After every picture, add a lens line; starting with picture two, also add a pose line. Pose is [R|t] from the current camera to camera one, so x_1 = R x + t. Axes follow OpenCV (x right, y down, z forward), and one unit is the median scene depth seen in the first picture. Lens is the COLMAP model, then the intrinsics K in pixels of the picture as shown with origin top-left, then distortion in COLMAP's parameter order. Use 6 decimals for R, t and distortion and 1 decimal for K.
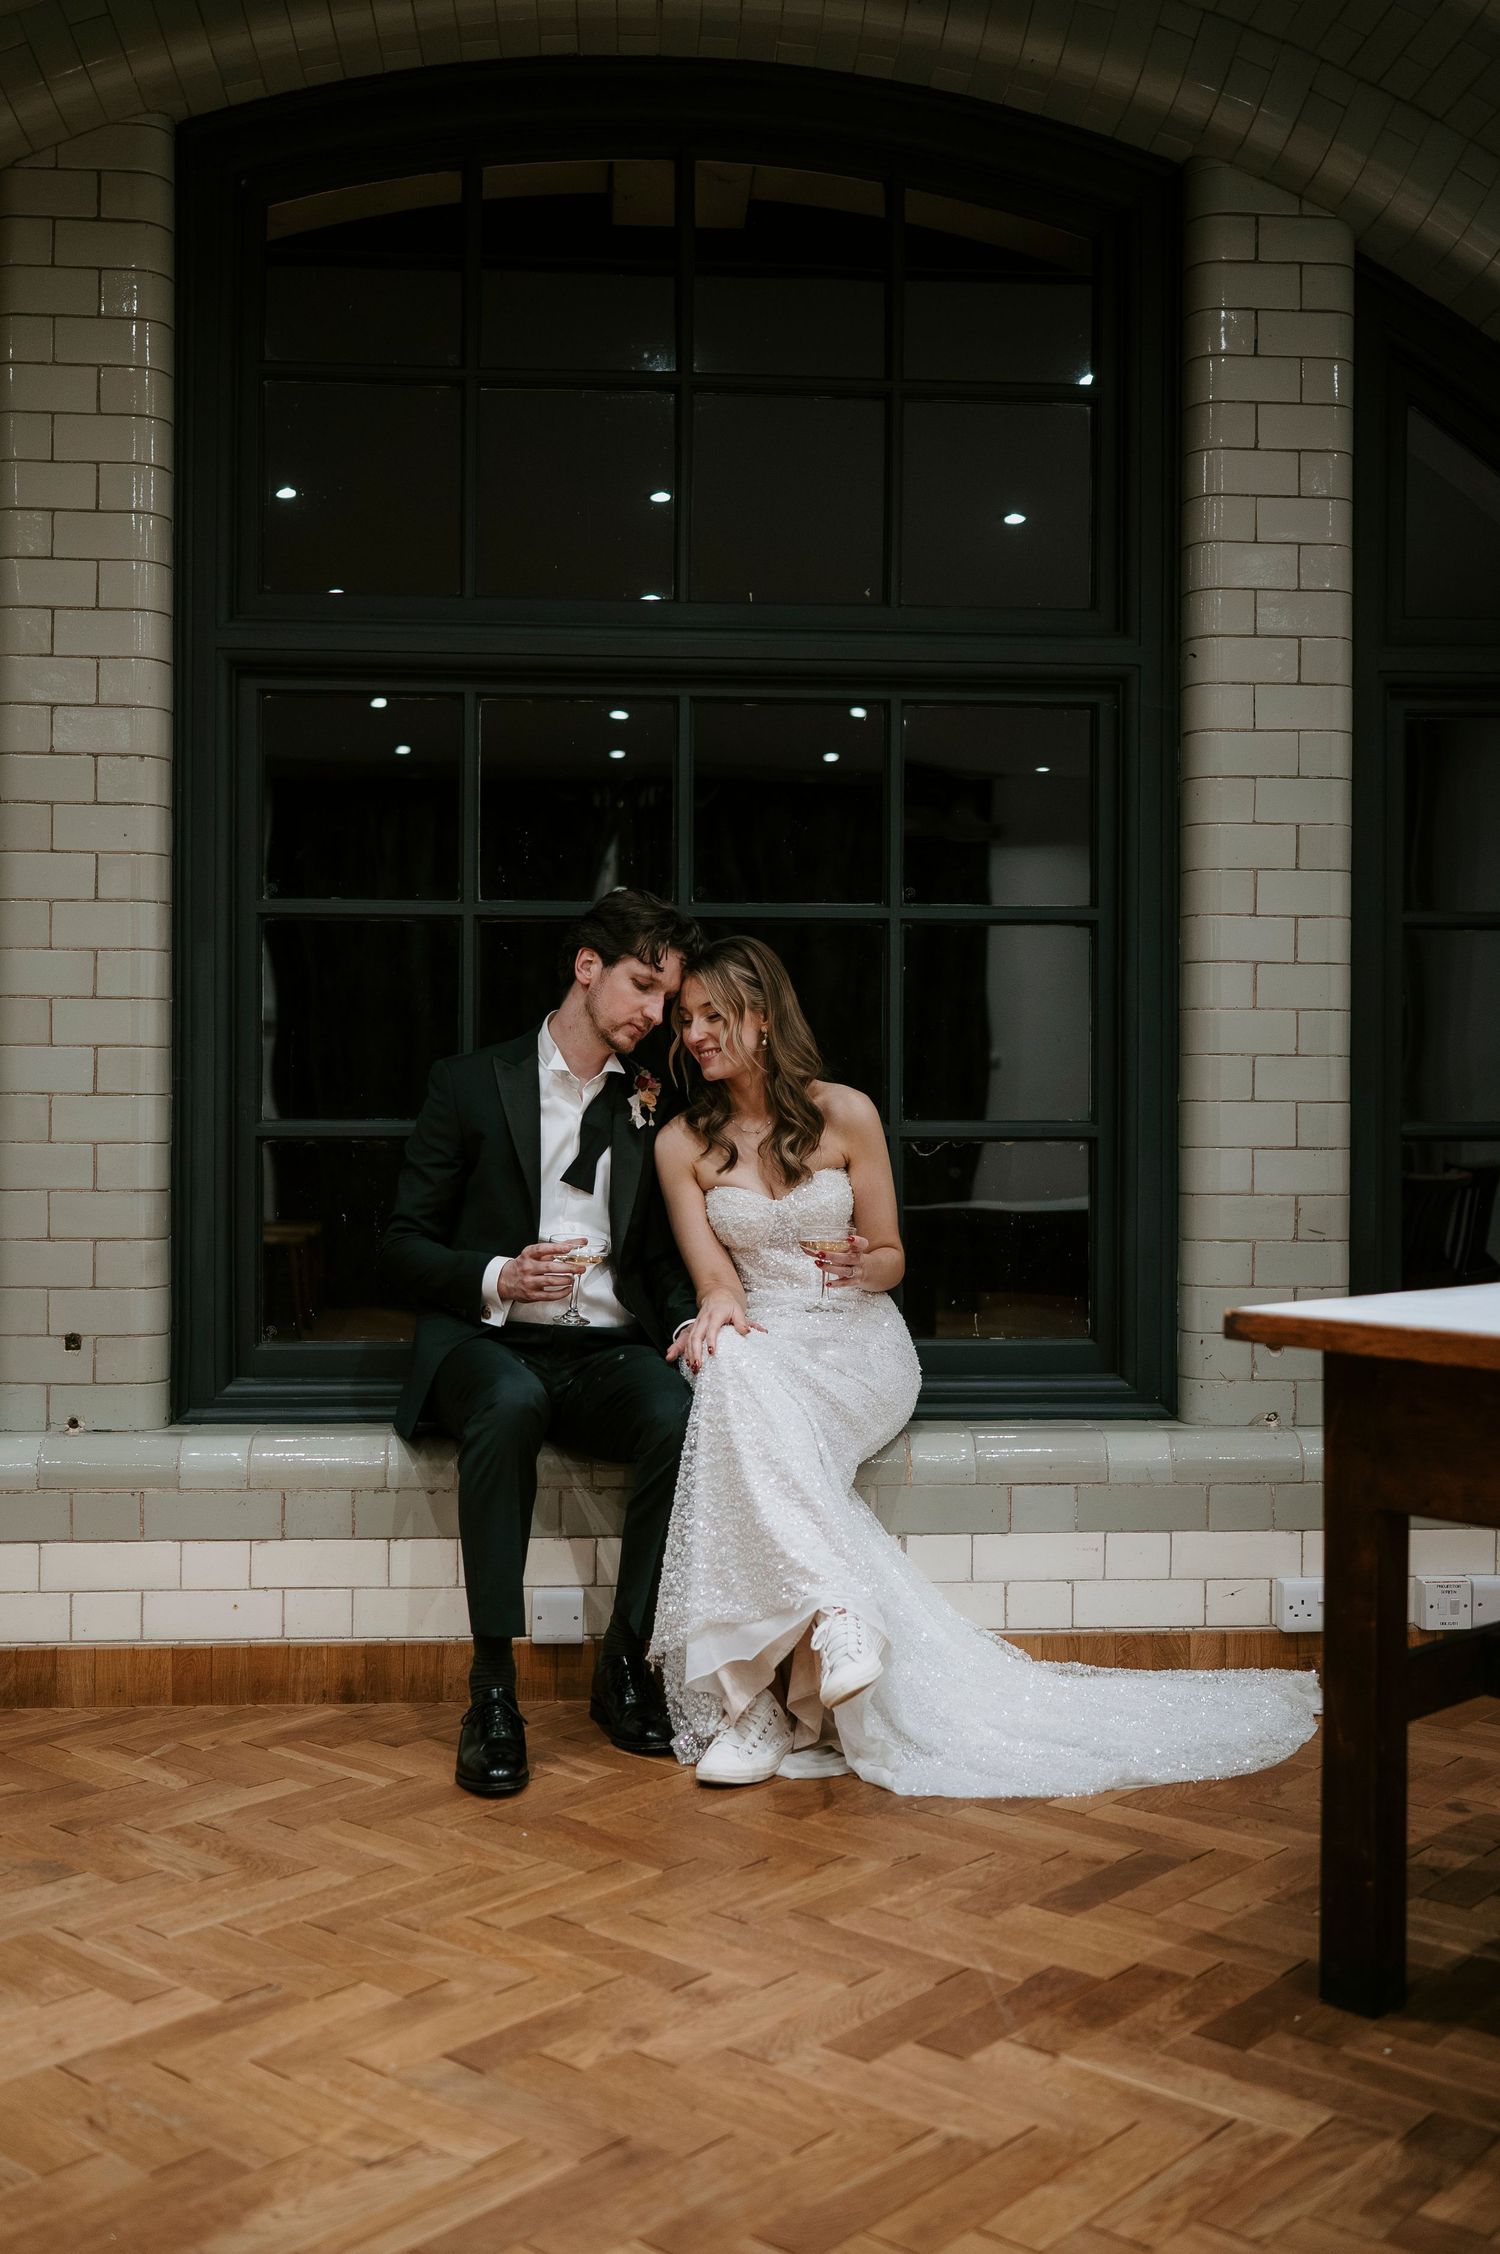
lens RADIAL K [[2210.5, 0, 750.0], [0, 2210.5, 1127.0], [0, 0, 1]] dist [0.044333, -0.024953]
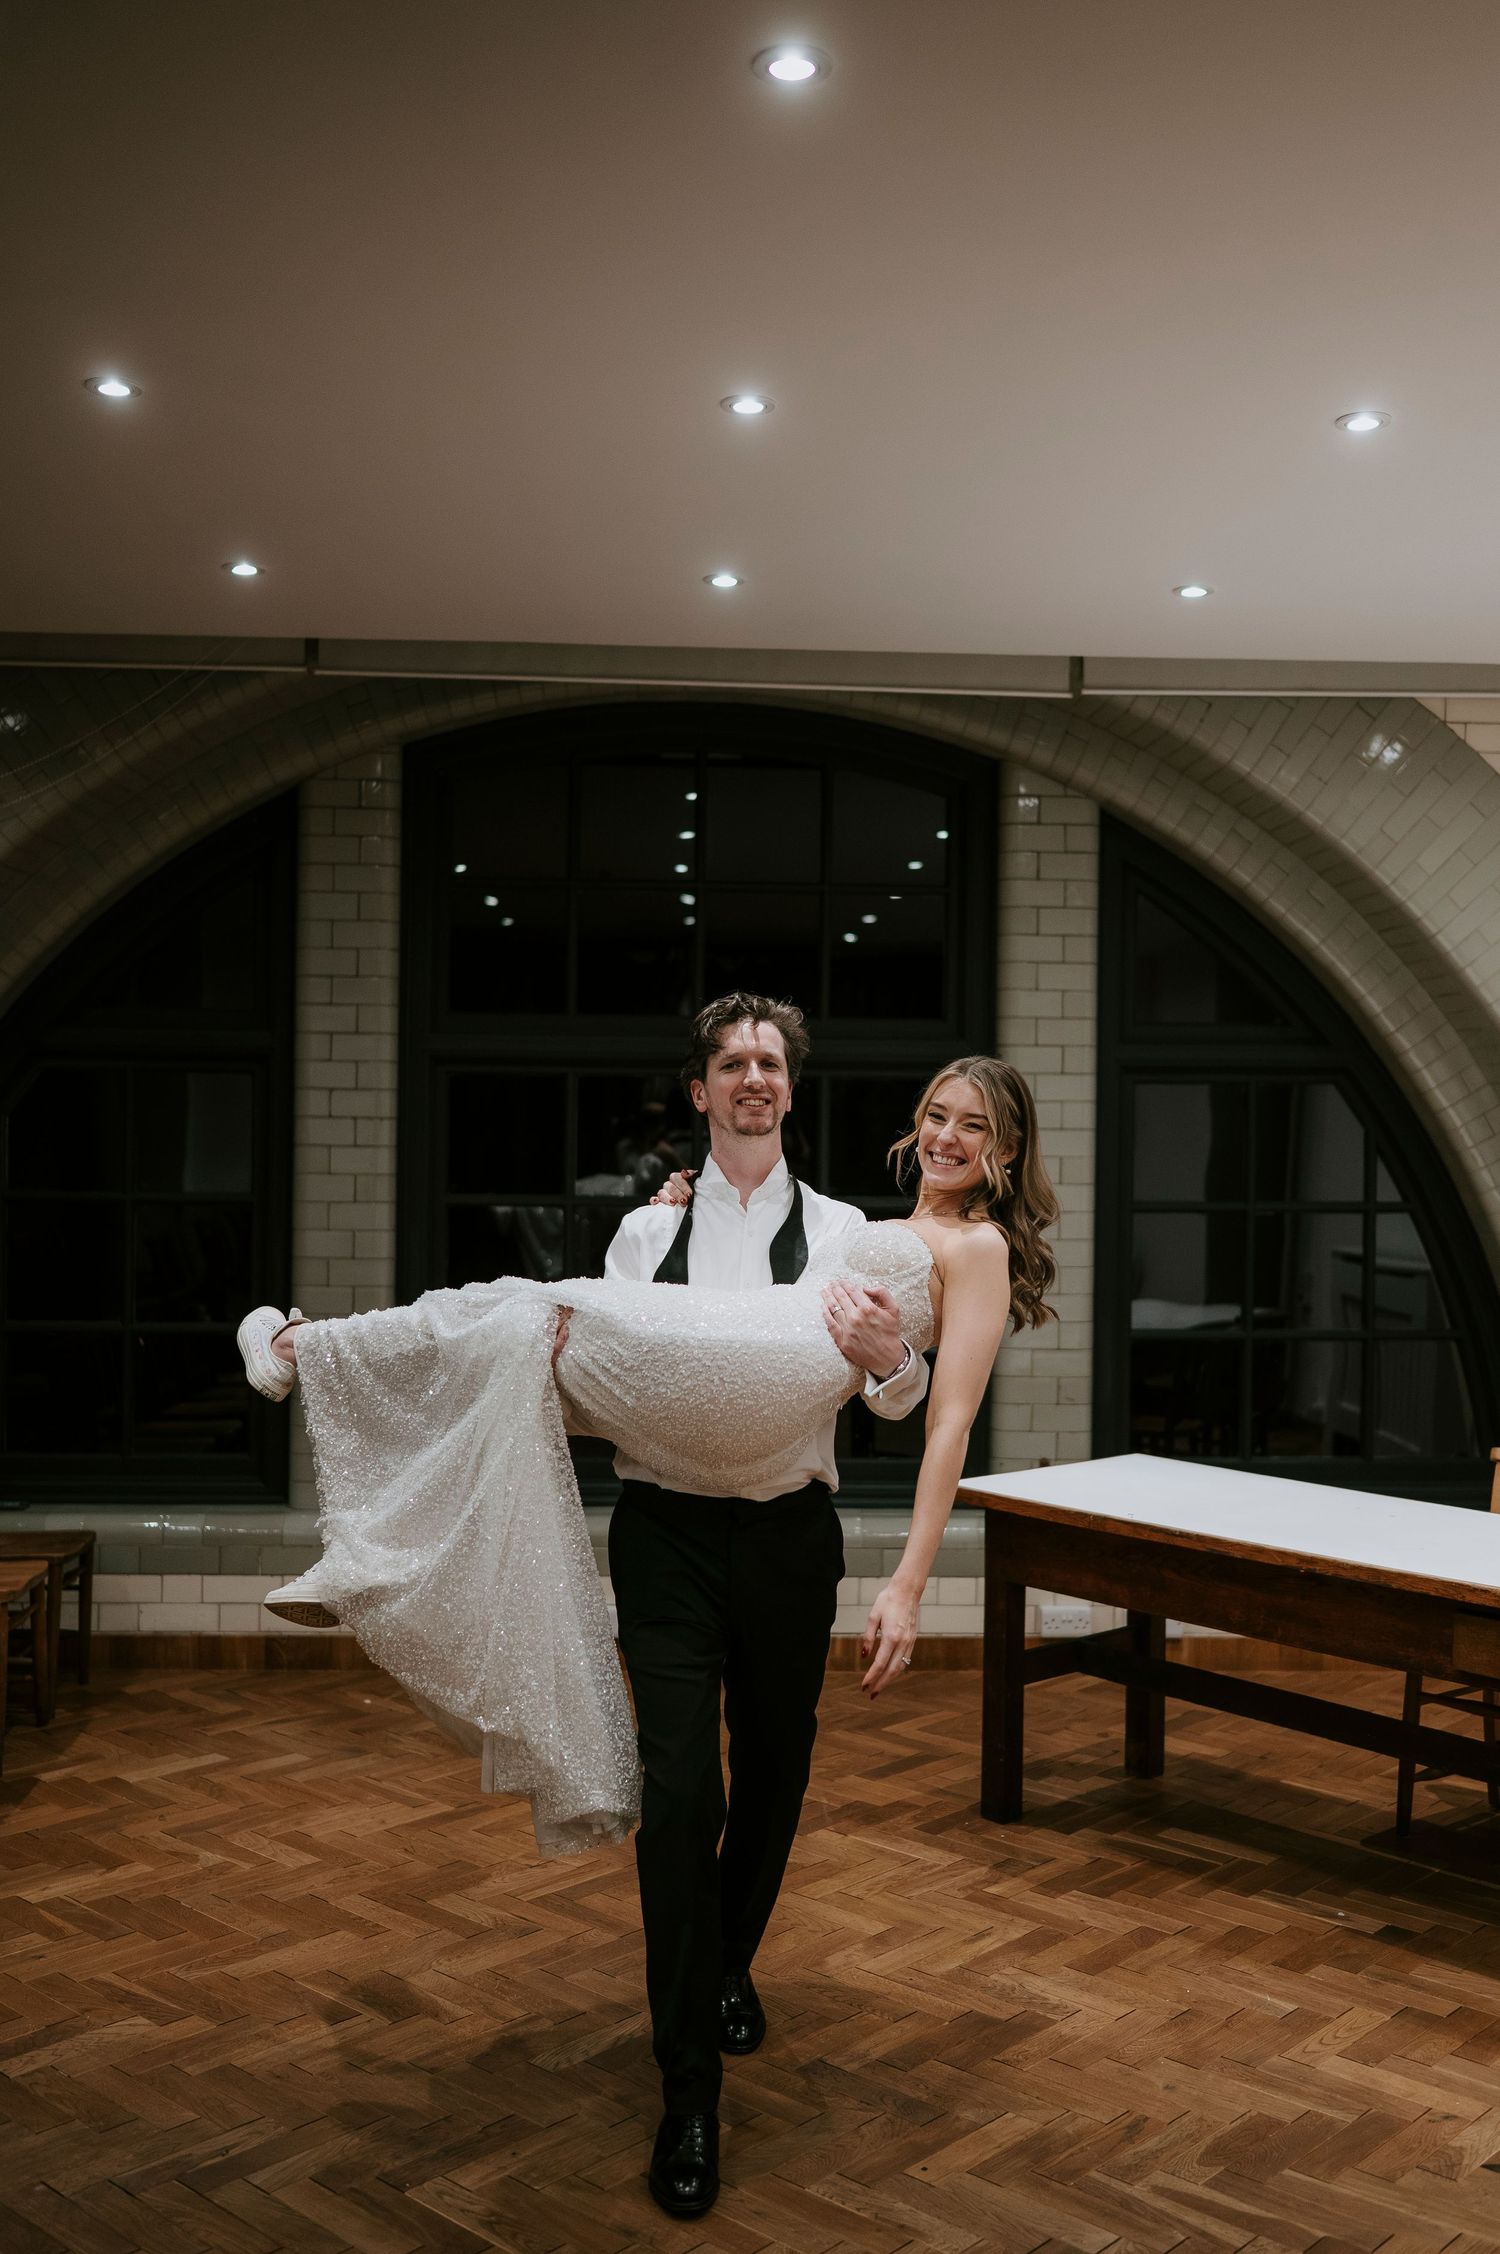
lens RADIAL K [[2210.5, 0, 750.0], [0, 2210.5, 1127.0], [0, 0, 1]] dist [0.044333, -0.024953]
pose [[0.999443, 0.008130, -0.032359, 0.095622], [-0.008019, 0.999962, 0.003560, -0.240211], [0.032387, -0.003298, 0.999470, -1.004976]]
